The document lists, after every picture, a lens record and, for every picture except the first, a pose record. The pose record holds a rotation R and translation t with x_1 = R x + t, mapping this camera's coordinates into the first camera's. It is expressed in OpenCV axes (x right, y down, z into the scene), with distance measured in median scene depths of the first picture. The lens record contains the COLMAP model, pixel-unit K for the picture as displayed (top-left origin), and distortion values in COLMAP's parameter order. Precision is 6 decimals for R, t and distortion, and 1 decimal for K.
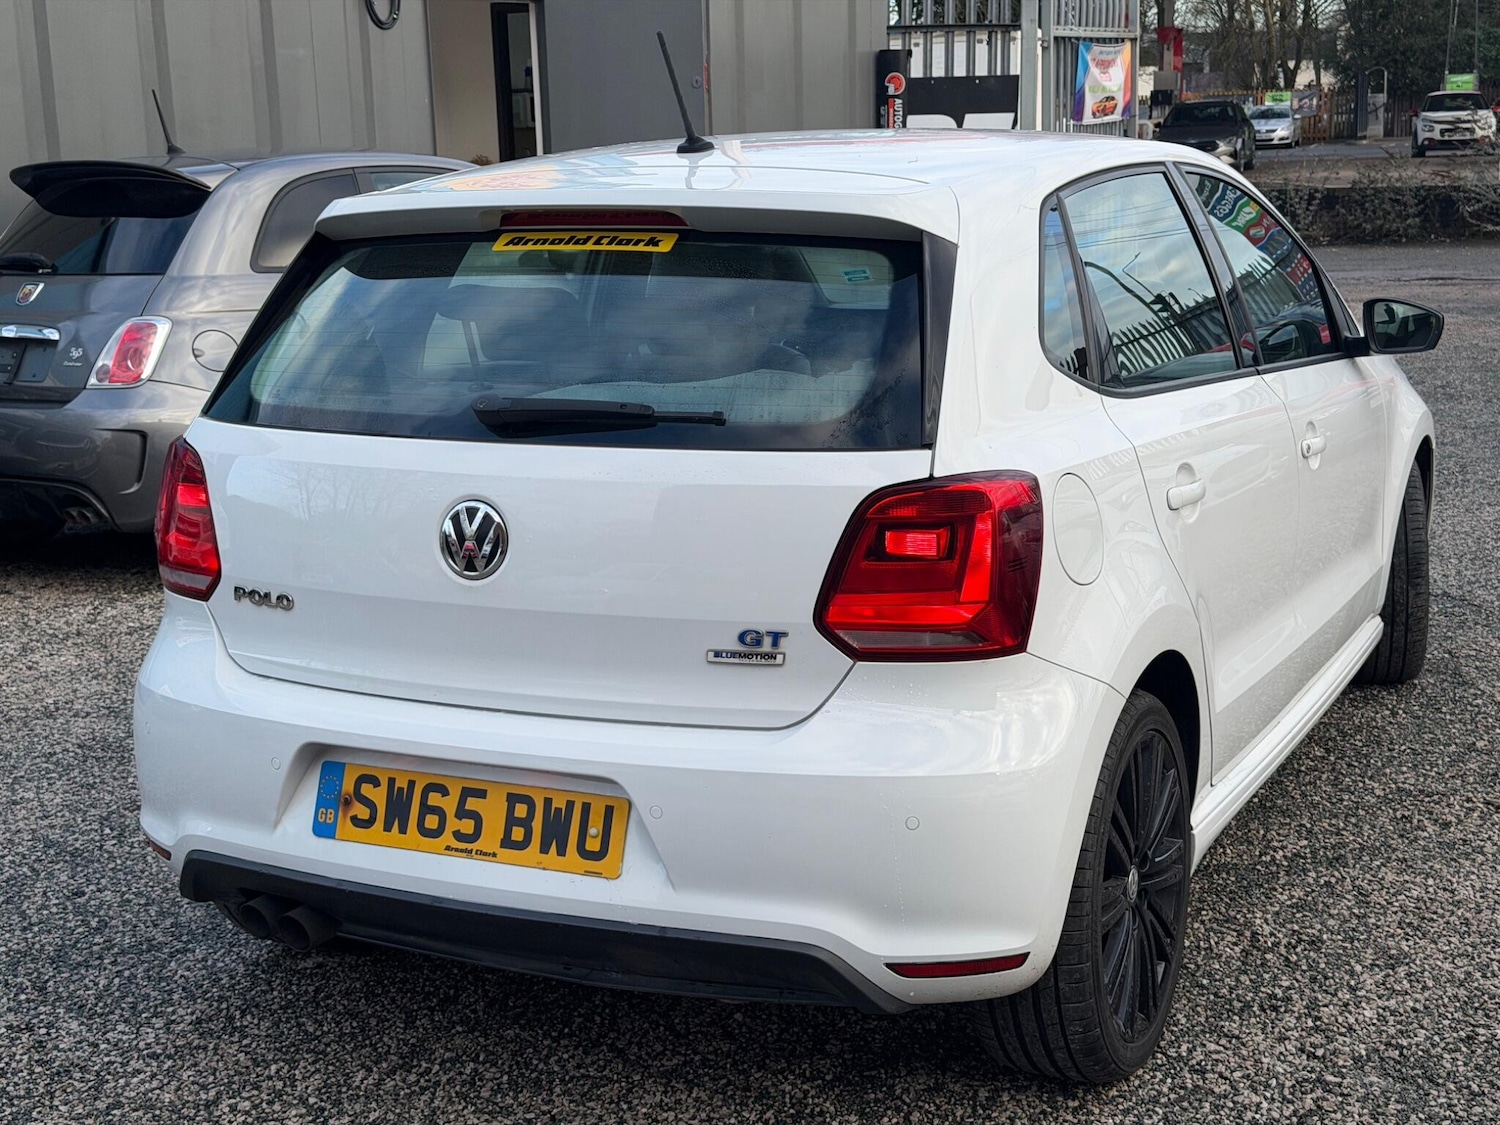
lens RADIAL K [[2079.9, 0, 746.5], [0, 2079.9, 560.9], [0, 0, 1]] dist [0.106658, 0.000000]
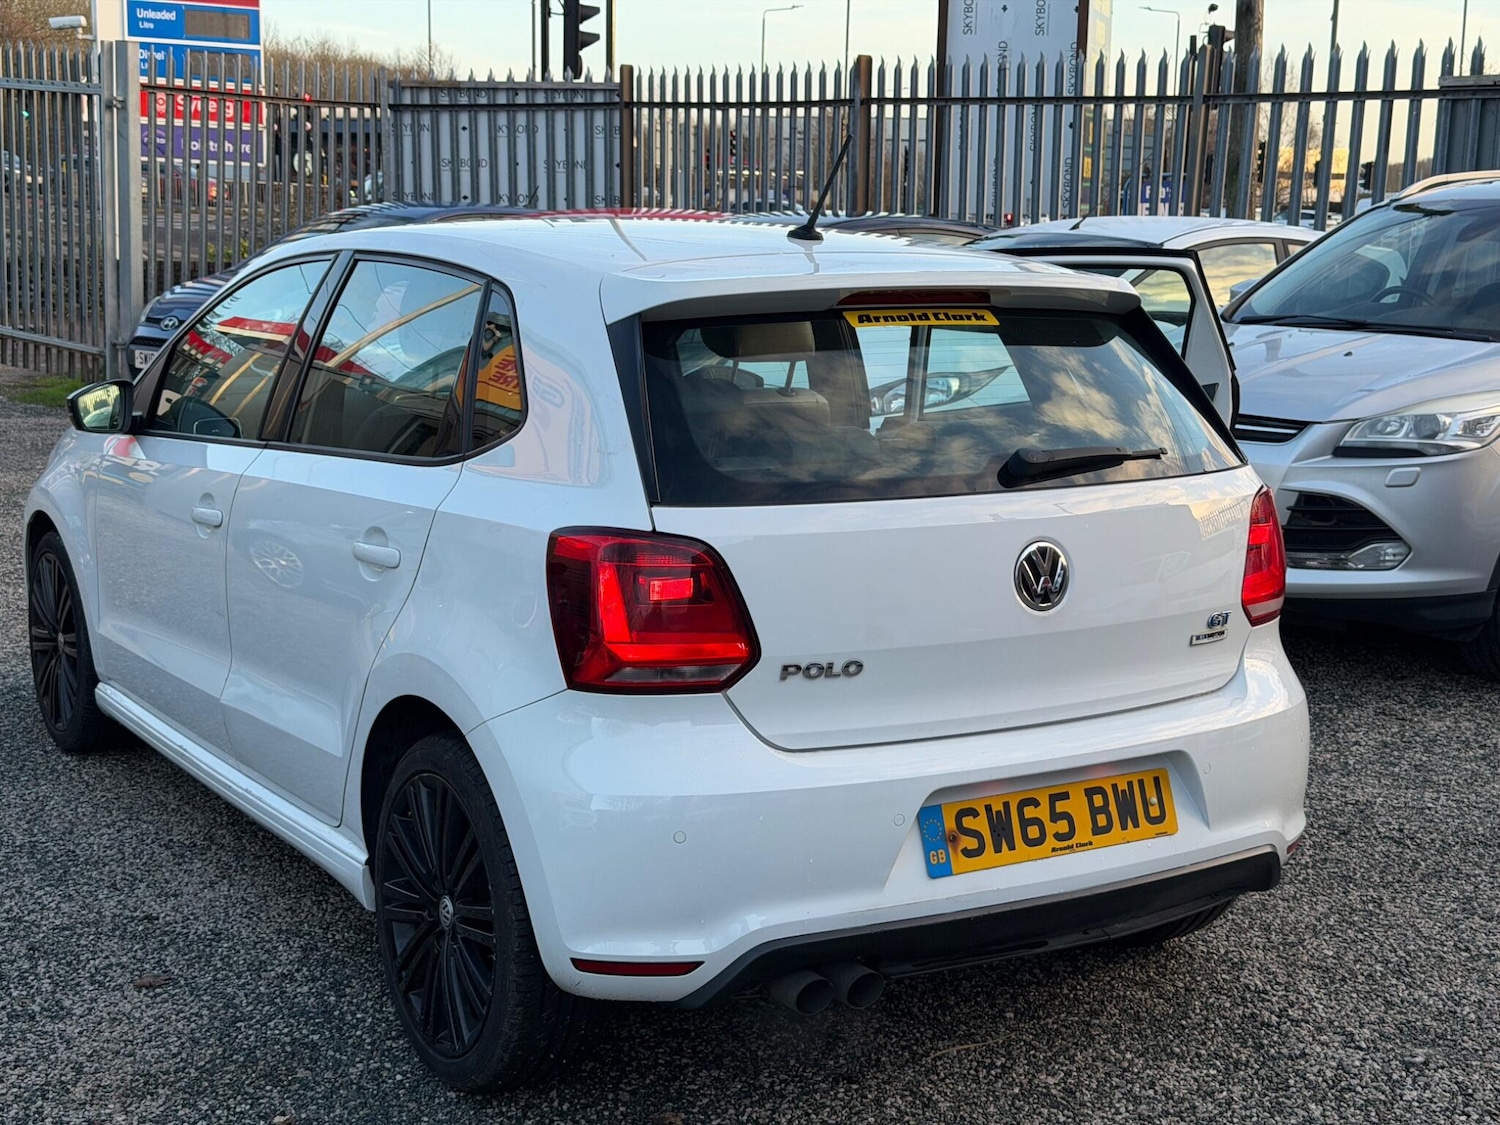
lens RADIAL K [[2079.9, 0, 740.9], [0, 2079.9, 571.8], [0, 0, 1]] dist [0.106658, 0.000000]
pose [[0.538726, -0.109950, 0.835275, -1.163722], [0.138604, 0.989505, 0.040857, -0.081468], [-0.831001, 0.093762, 0.548312, 0.505927]]
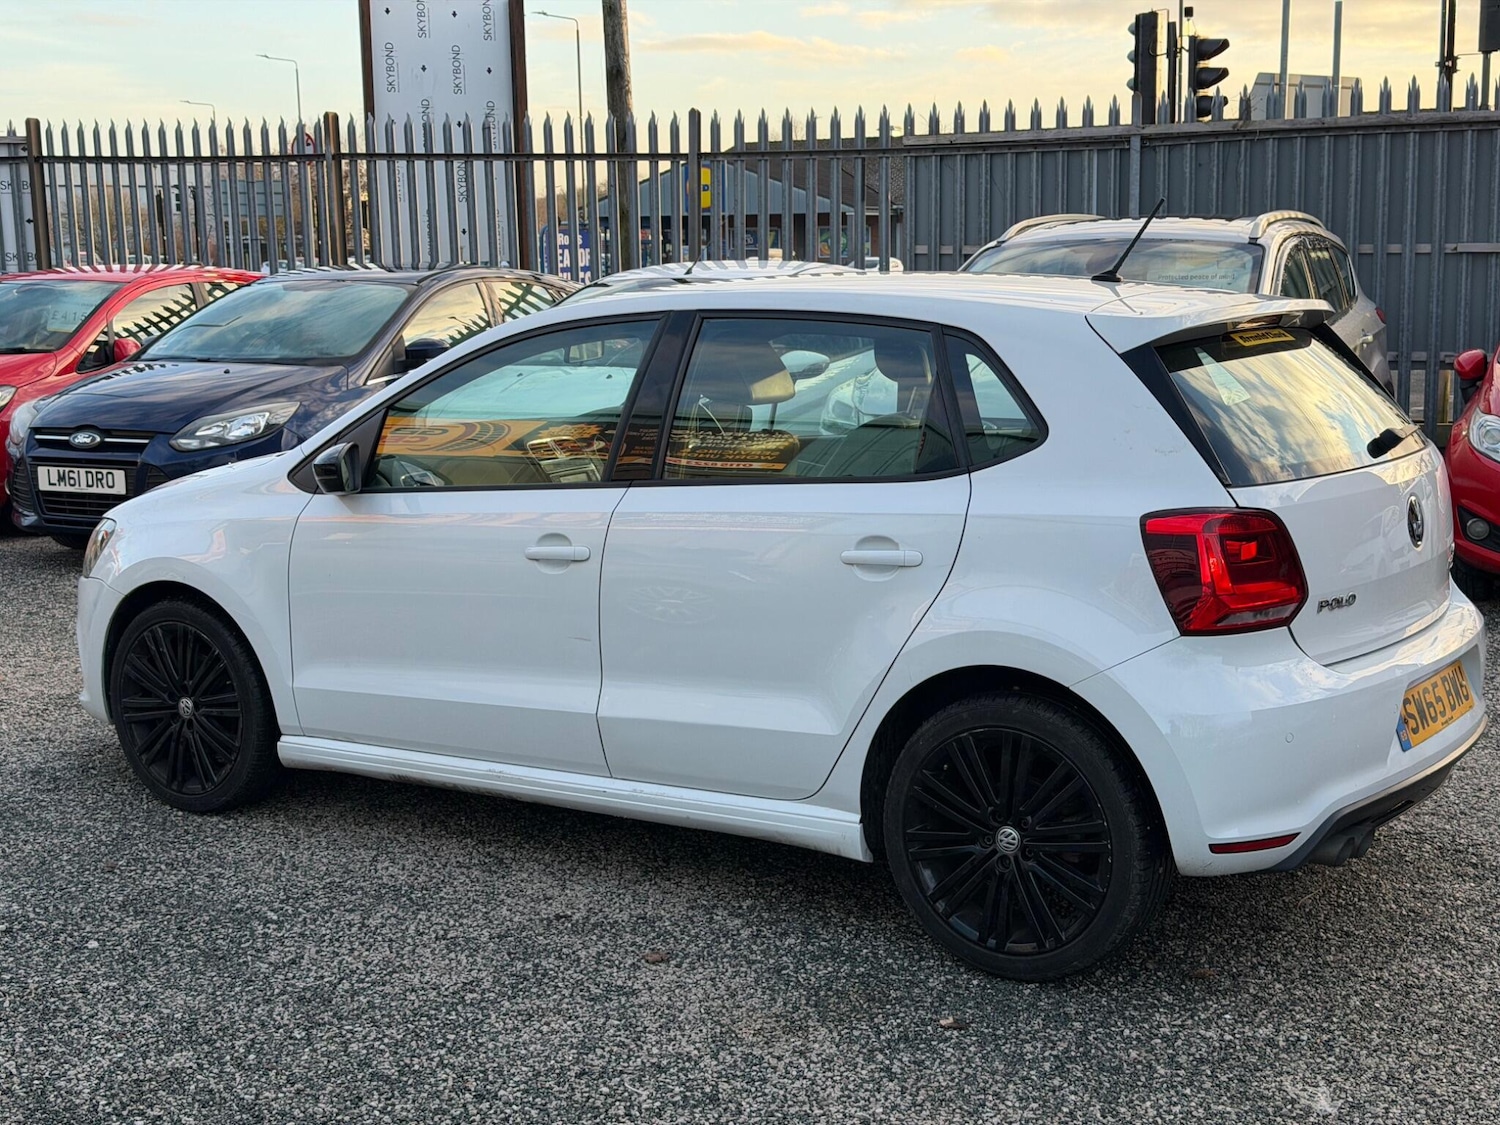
lens RADIAL K [[2079.9, 0, 722.5], [0, 2079.9, 575.6], [0, 0, 1]] dist [0.106658, 0.000000]
pose [[0.150768, -0.127971, 0.980251, -1.714522], [0.209311, 0.973237, 0.094862, -0.223504], [-0.966156, 0.190875, 0.173518, 1.219765]]
